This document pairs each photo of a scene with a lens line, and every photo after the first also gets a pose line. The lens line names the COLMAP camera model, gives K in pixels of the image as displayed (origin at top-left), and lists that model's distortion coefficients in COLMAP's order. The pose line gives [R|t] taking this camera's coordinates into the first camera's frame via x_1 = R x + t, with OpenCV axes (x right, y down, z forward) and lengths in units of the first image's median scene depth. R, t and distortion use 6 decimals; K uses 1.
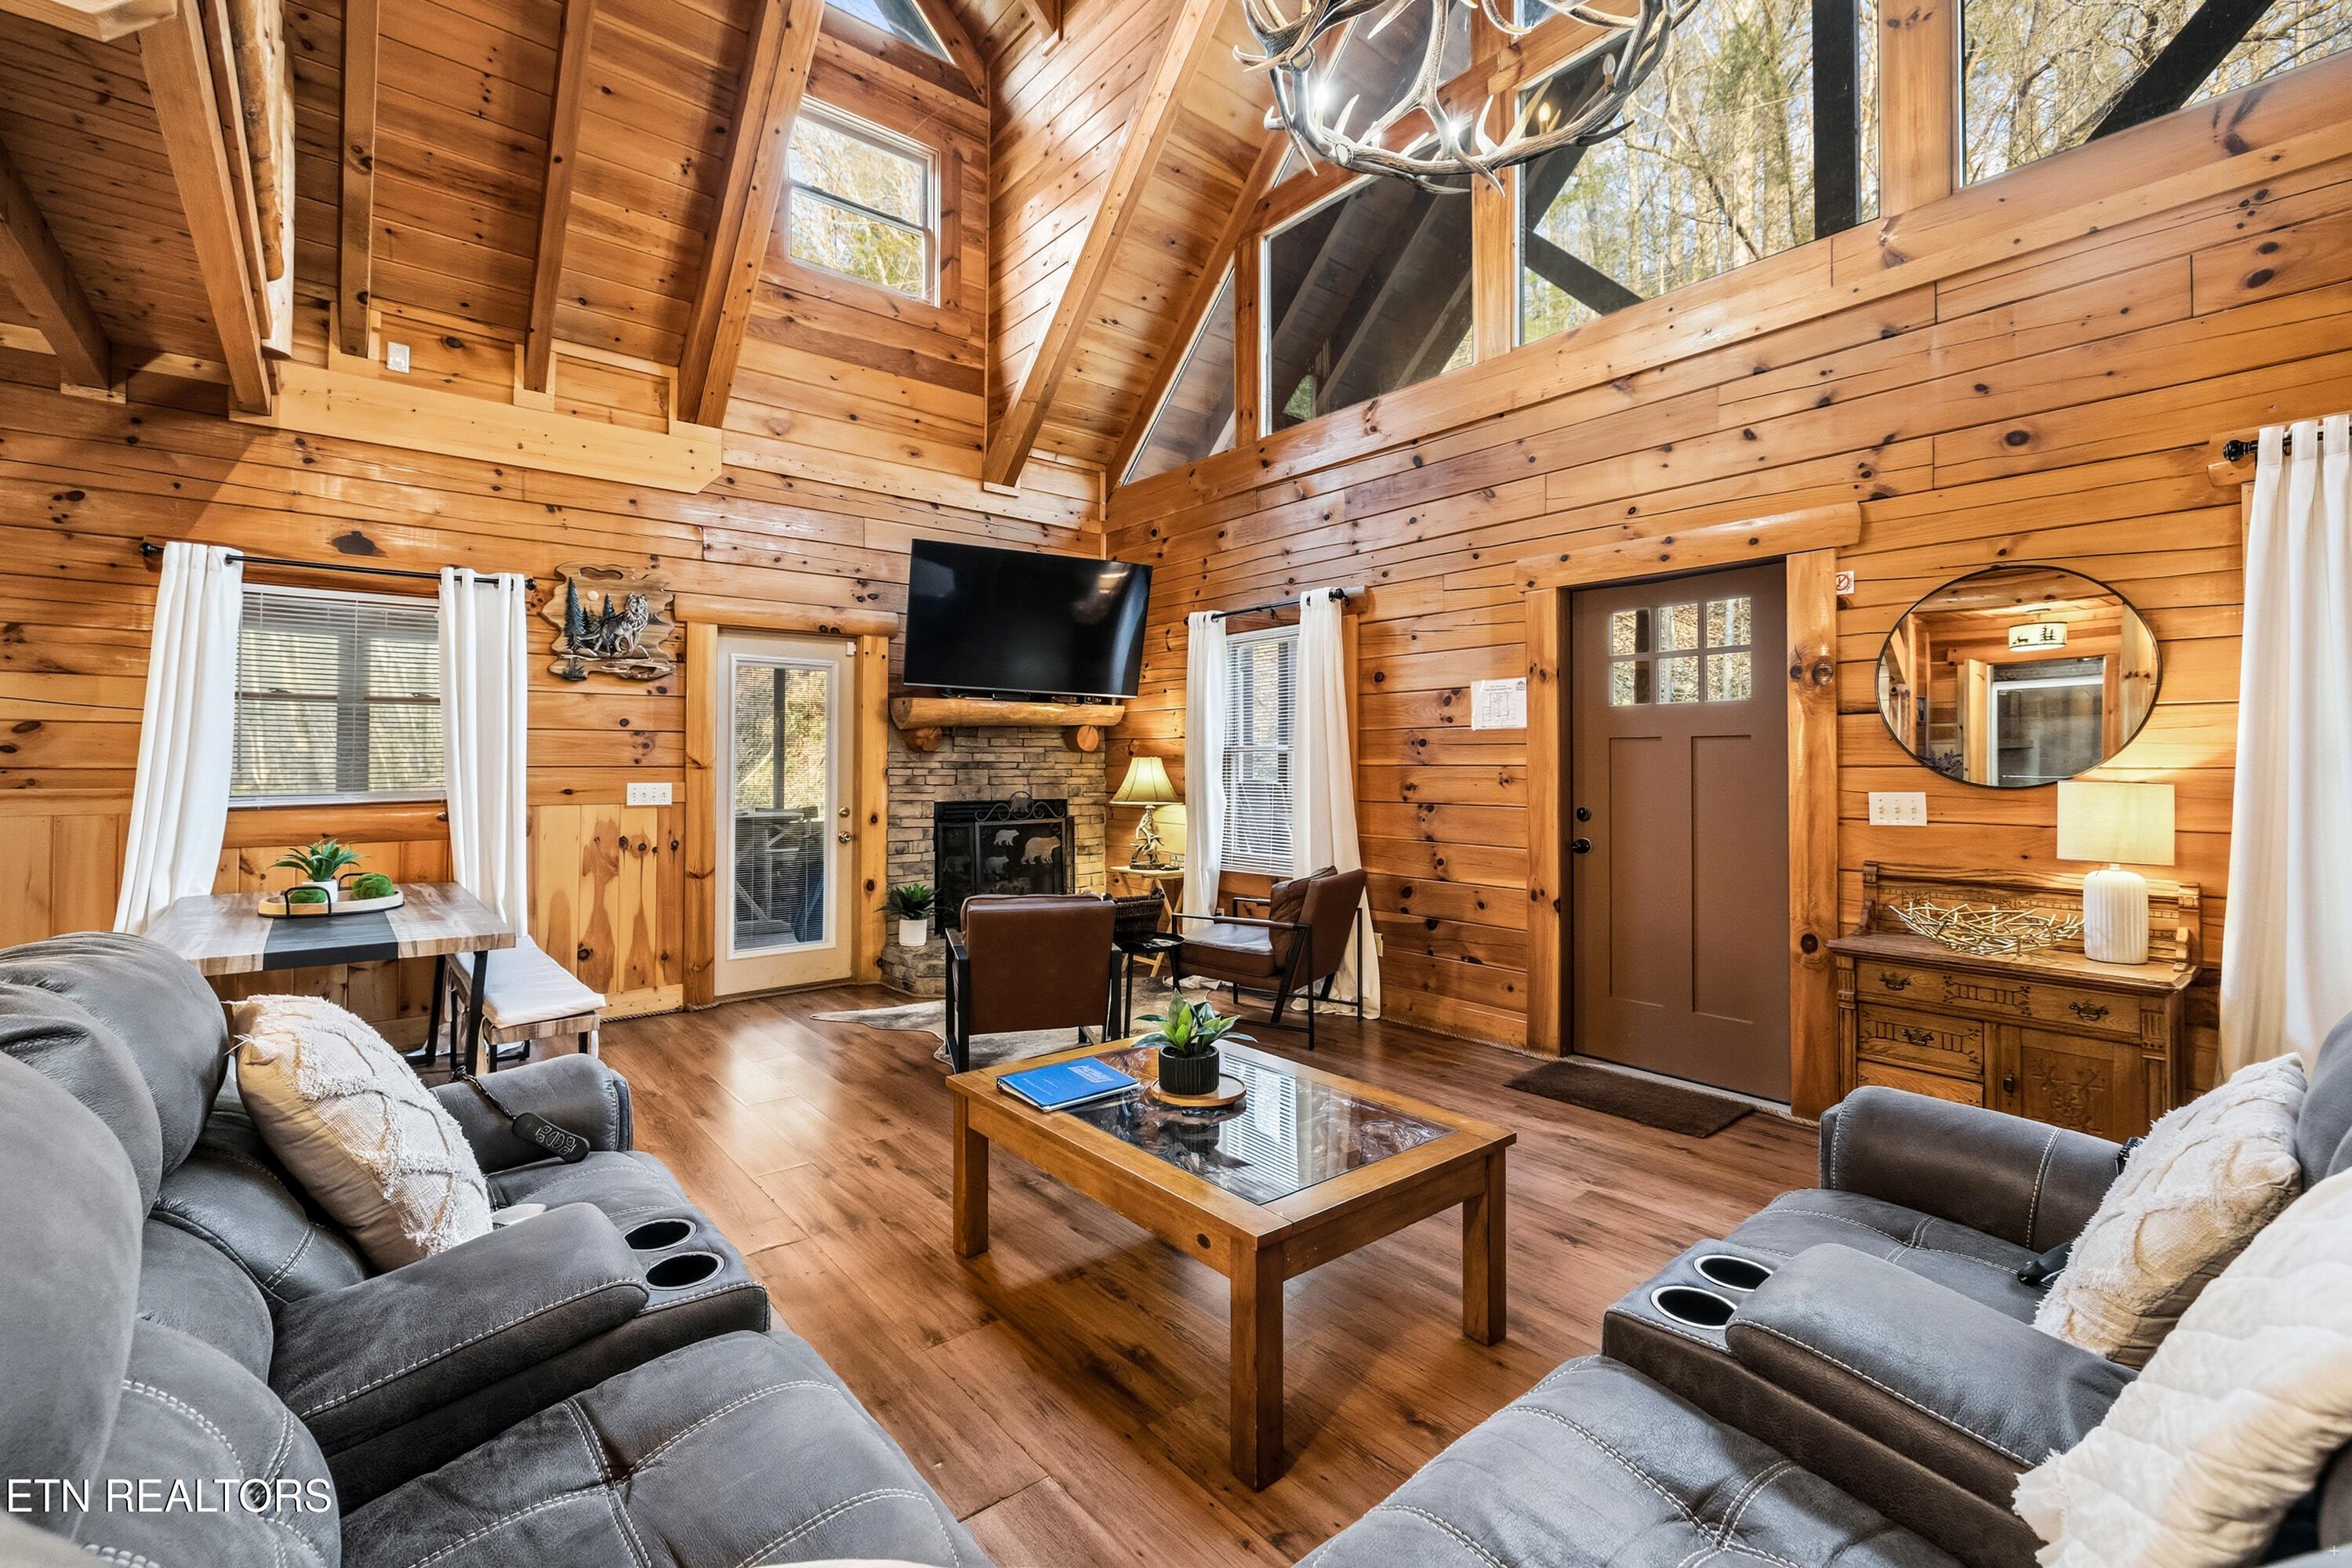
lens RADIAL K [[983.1, 0, 1135.3], [0, 983.1, 753.6], [0, 0, 1]] dist [-0.000368, 0.000447]
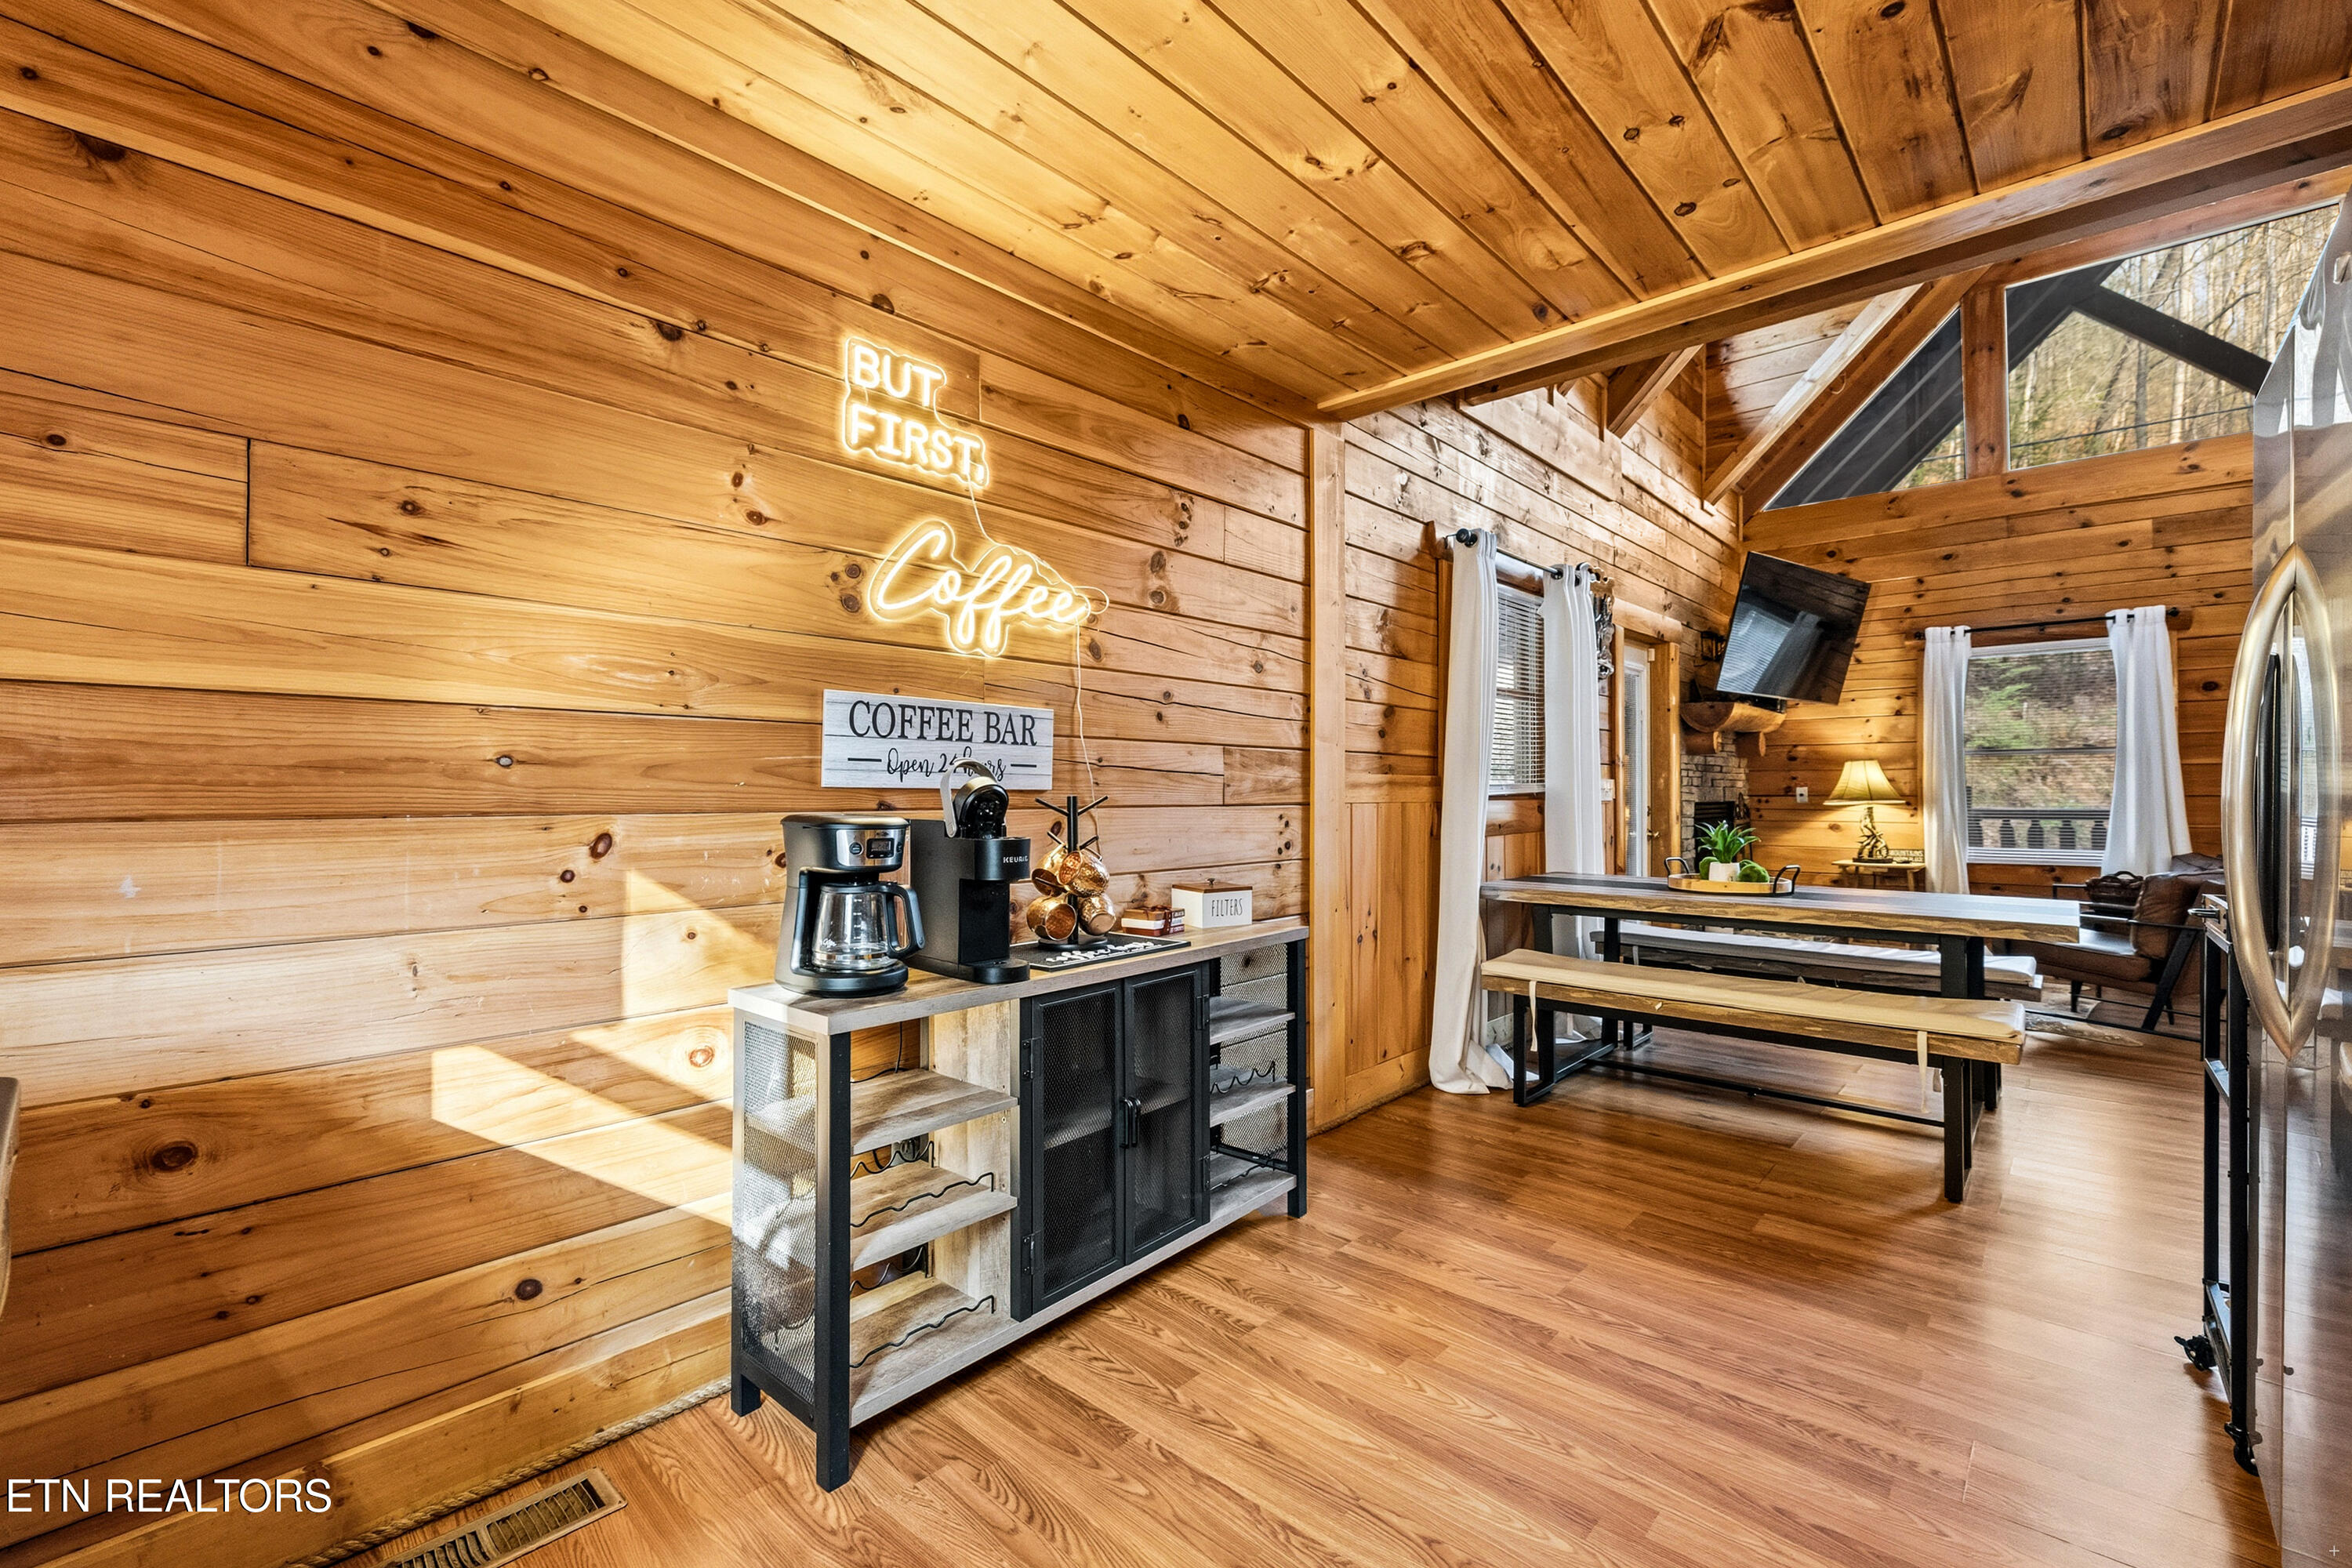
lens RADIAL K [[983.1, 0, 1182.9], [0, 983.1, 780.5], [0, 0, 1]] dist [-0.000368, 0.000447]
pose [[0.988502, 0.003494, 0.151167, -0.943537], [-0.003068, 0.999991, -0.003048, 0.033275], [-0.151177, 0.002549, 0.988503, 0.048299]]
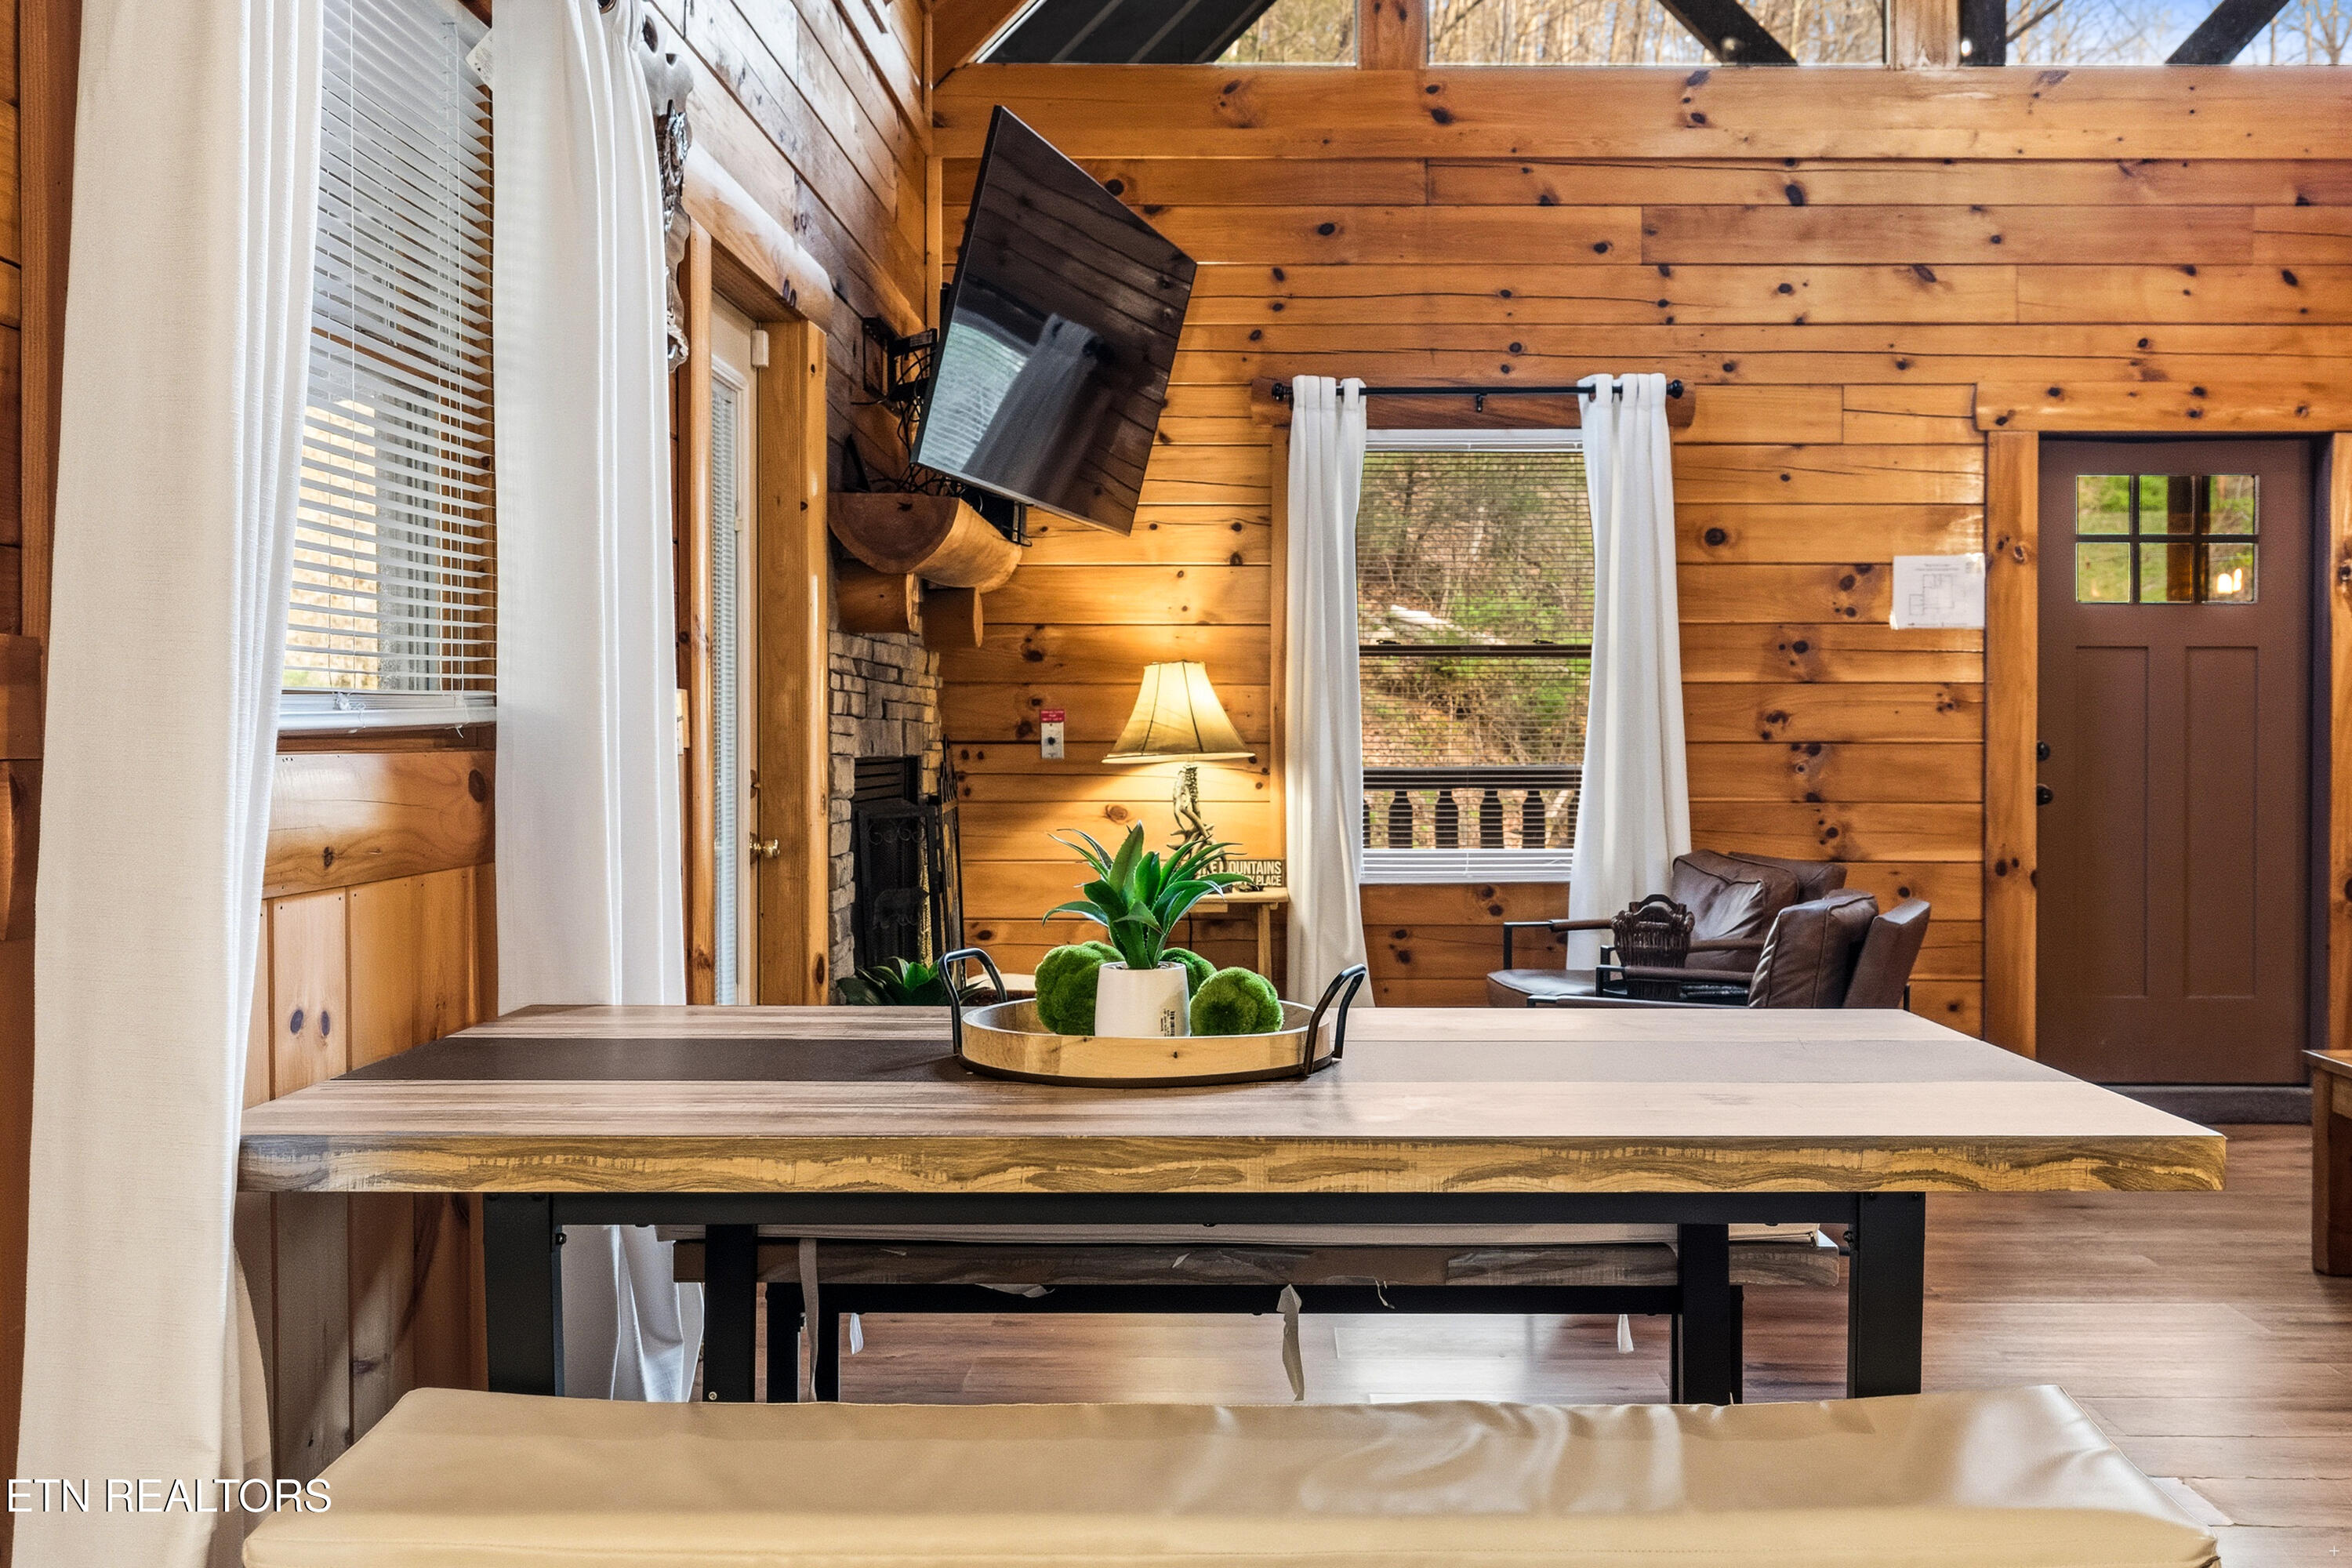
lens RADIAL K [[1890.0, 0, 1177.8], [0, 1890.0, 772.0], [0, 0, 1]] dist [0.021158, -0.002379]
pose [[0.628007, -0.008207, 0.778165, -0.746217], [-0.012007, 0.999723, 0.020233, 0.040745], [-0.778115, -0.022050, 0.627734, 0.448874]]
